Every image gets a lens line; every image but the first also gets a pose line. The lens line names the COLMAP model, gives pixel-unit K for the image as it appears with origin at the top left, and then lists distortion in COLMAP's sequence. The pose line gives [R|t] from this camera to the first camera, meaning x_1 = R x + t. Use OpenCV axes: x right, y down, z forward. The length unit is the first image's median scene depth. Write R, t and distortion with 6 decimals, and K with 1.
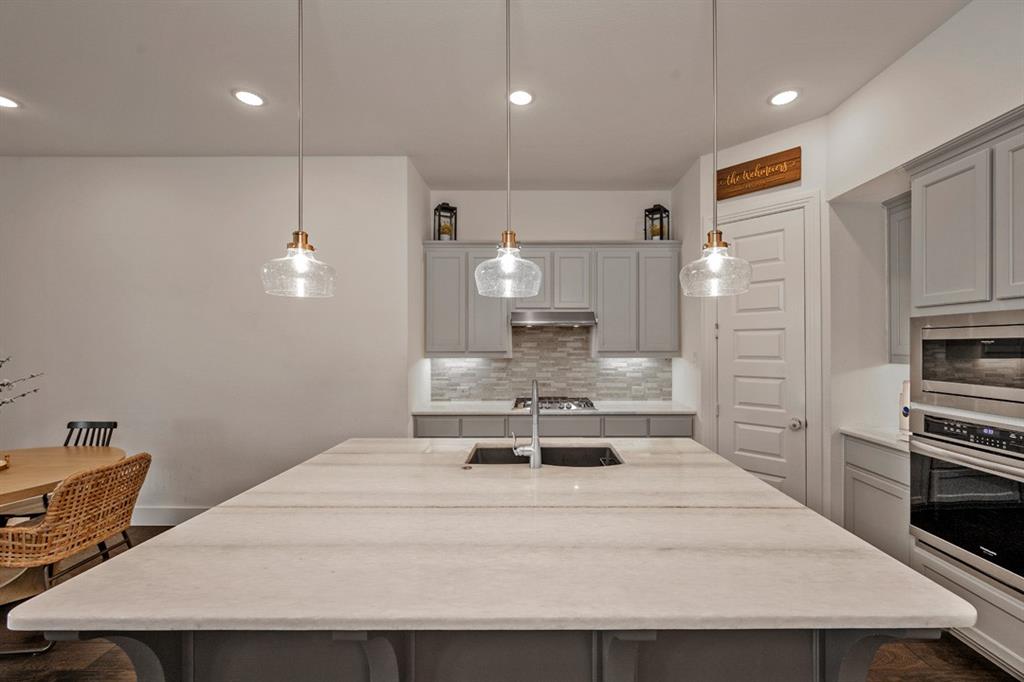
lens RADIAL K [[411.6, 0, 536.4], [0, 411.6, 346.6], [0, 0, 1]] dist [0.001706, 0.000516]
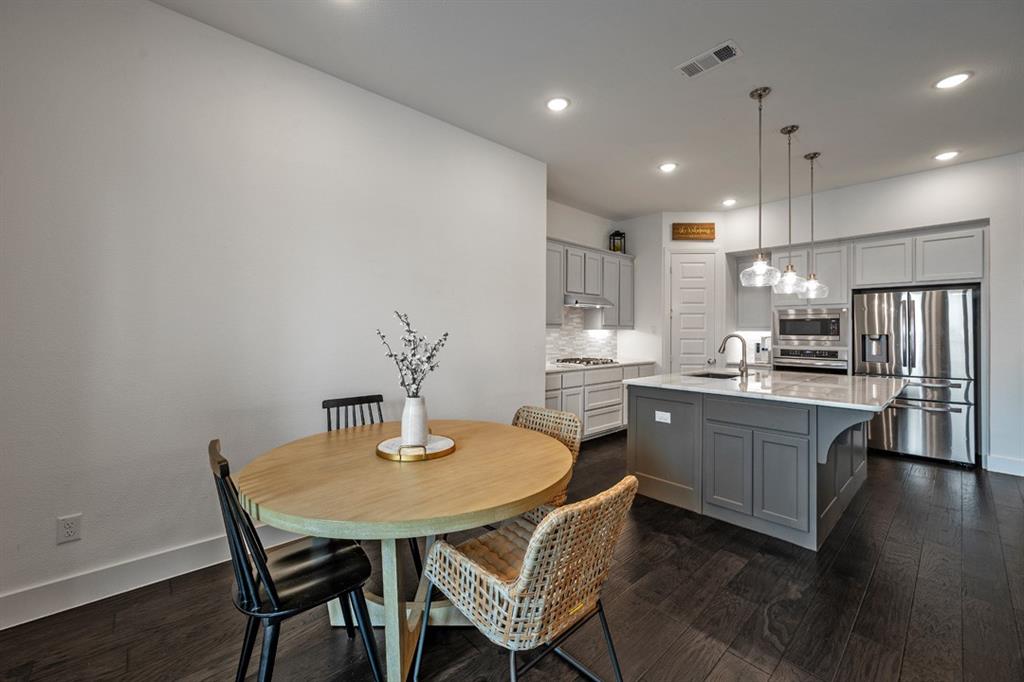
lens RADIAL K [[406.3, 0, 509.7], [0, 406.3, 329.5], [0, 0, 1]] dist [-0.001180, -0.000034]
pose [[0.746033, 0.007471, 0.665867, -1.417683], [-0.004477, 0.999971, -0.006203, 0.050414], [-0.665894, 0.001646, 0.746045, 0.187754]]
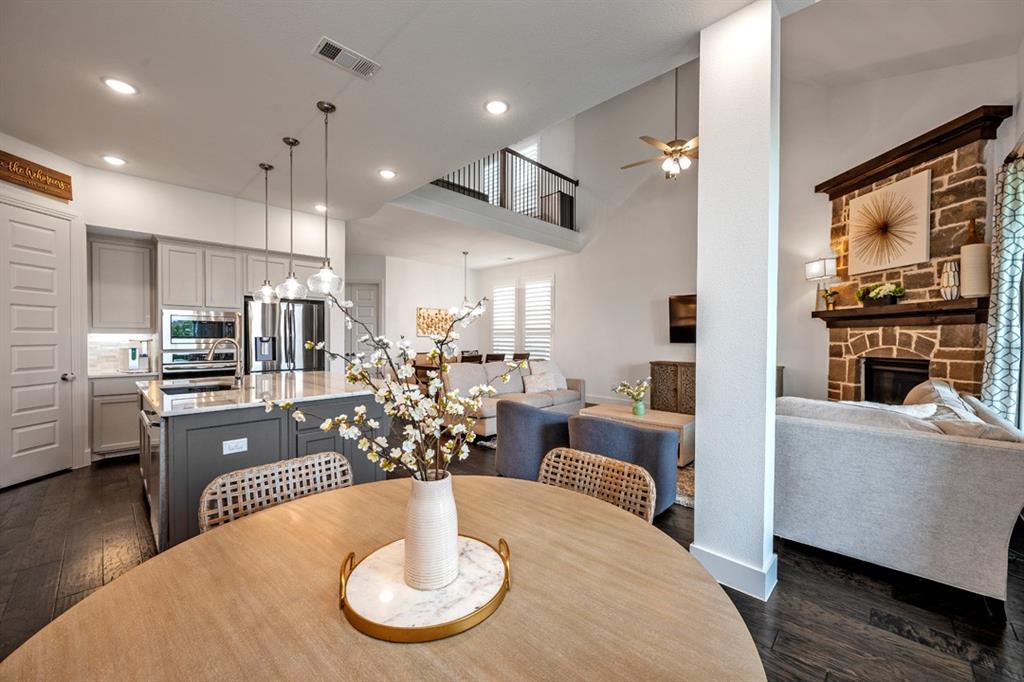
lens RADIAL K [[400.4, 0, 512.0], [0, 400.4, 343.4], [0, 0, 1]] dist [-0.001744, 0.000056]
pose [[-0.716797, -0.014365, 0.697134, -1.367473], [-0.002740, 0.999838, 0.017786, 0.047293], [-0.697276, 0.010839, -0.716721, 0.932233]]
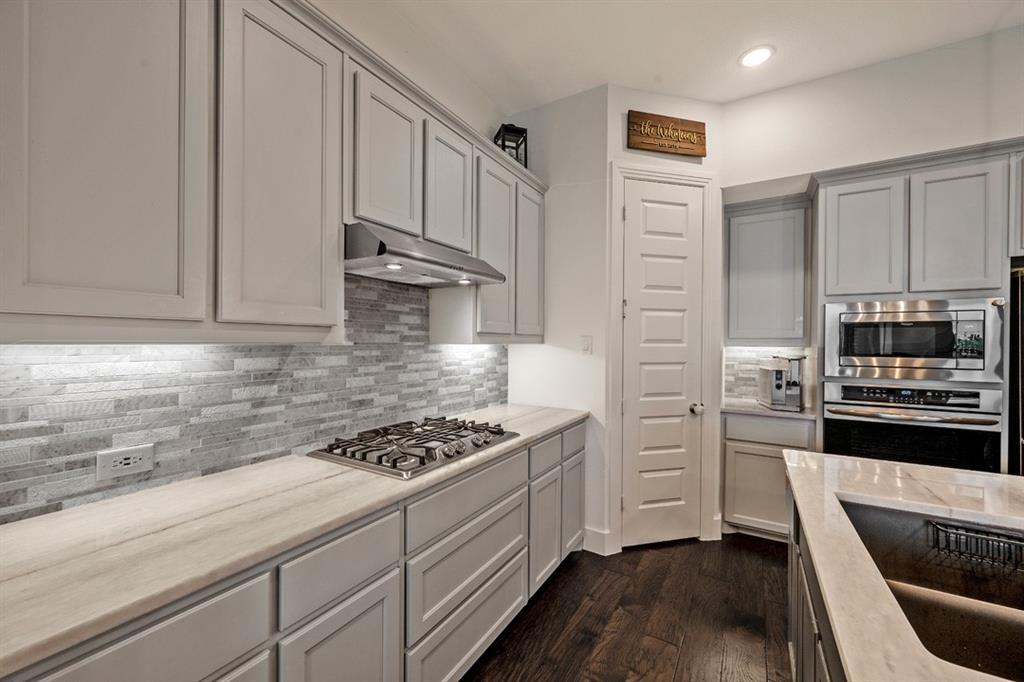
lens RADIAL K [[400.4, 0, 512.0], [0, 400.4, 343.4], [0, 0, 1]] dist [-0.001744, 0.000056]
pose [[0.514556, 0.002258, 0.857454, -0.400481], [-0.005517, 0.999985, 0.000678, 0.035260], [-0.857439, -0.005079, 0.514560, 0.900167]]
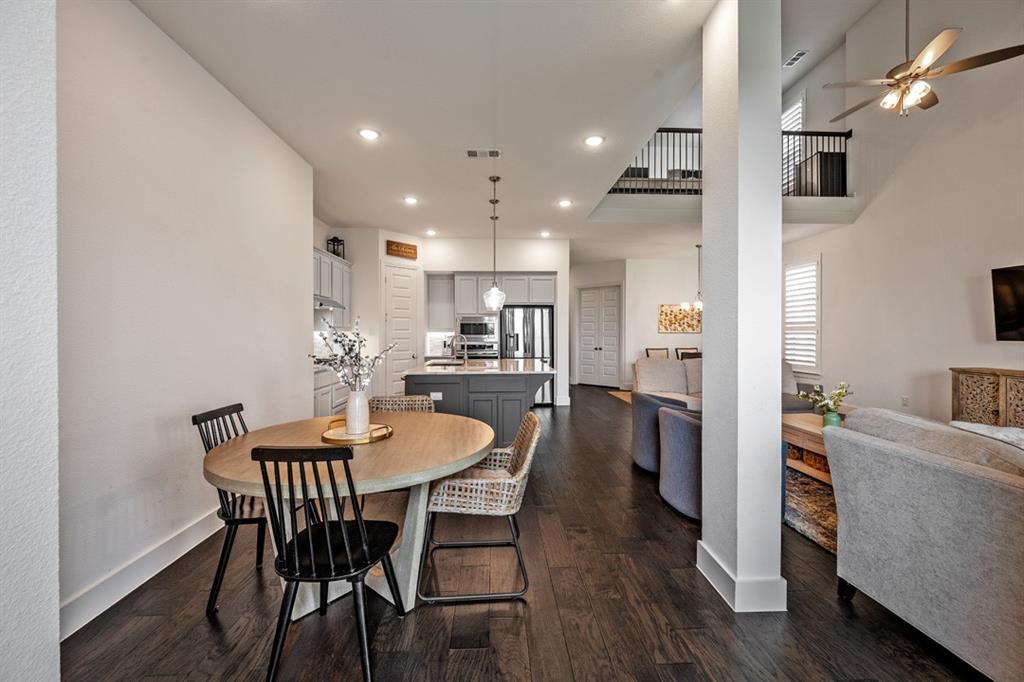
lens RADIAL K [[401.7, 0, 512.0], [0, 401.7, 341.0], [0, 0, 1]] dist [-0.001168, 0.000059]
pose [[-0.041066, -0.019584, 0.998964, -1.843996], [0.002668, 0.999802, 0.019710, 0.049883], [-0.999153, 0.003475, -0.041005, 0.519851]]
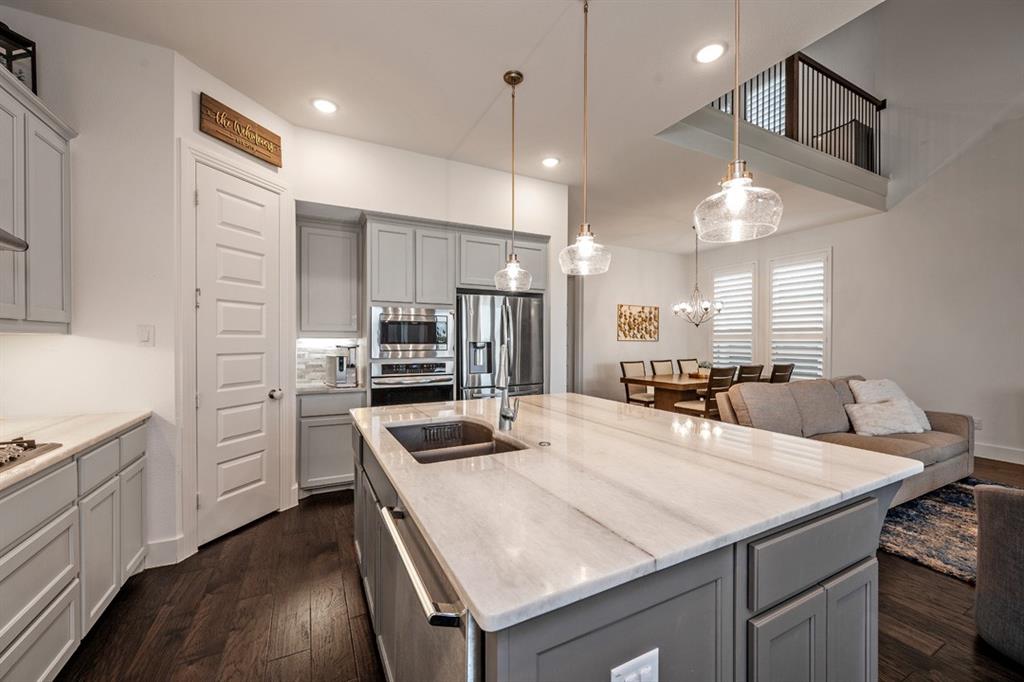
lens RADIAL K [[400.4, 0, 512.0], [0, 400.4, 343.4], [0, 0, 1]] dist [-0.001744, 0.000056]
pose [[-0.456354, -0.006550, 0.889774, -0.575315], [0.000901, 0.999969, 0.007823, 0.048296], [-0.889798, 0.004372, -0.456334, 0.938635]]
